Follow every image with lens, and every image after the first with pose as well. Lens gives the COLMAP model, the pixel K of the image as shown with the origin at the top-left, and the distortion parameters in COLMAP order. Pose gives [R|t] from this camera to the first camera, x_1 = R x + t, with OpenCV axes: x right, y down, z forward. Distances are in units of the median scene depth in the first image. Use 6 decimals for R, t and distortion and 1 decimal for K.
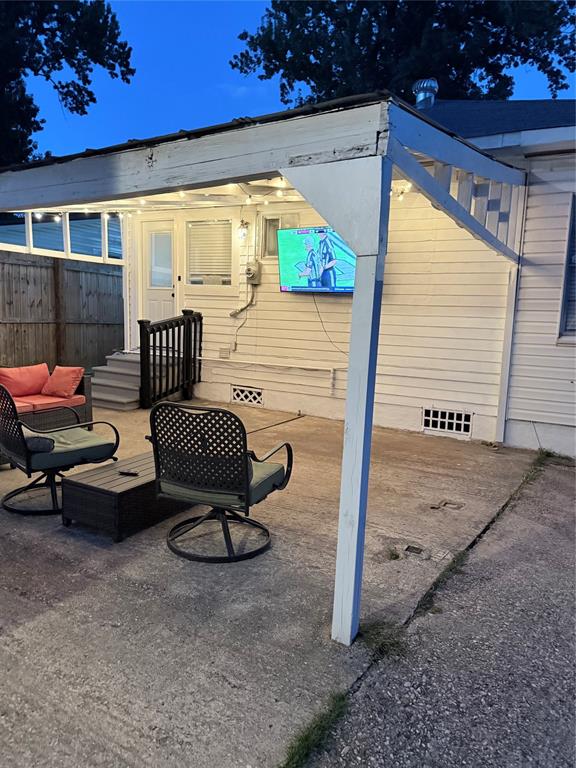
lens RADIAL K [[531.4, 0, 290.7], [0, 531.4, 384.5], [0, 0, 1]] dist [0.107951, -0.154379]
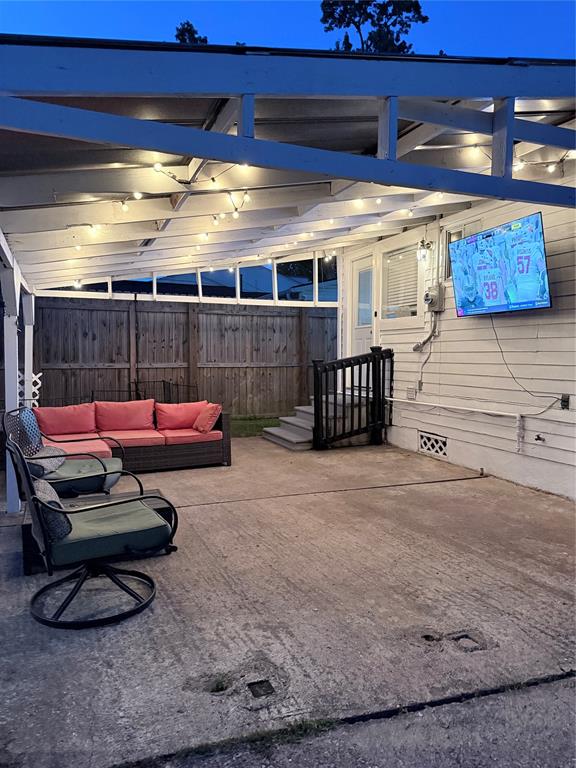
lens RADIAL K [[531.4, 0, 290.7], [0, 531.4, 384.5], [0, 0, 1]] dist [0.107951, -0.154379]
pose [[0.775947, -0.005509, -0.630774, 0.276672], [-0.048916, 0.996425, -0.068876, -0.004203], [0.628898, 0.084299, 0.772904, 0.206194]]
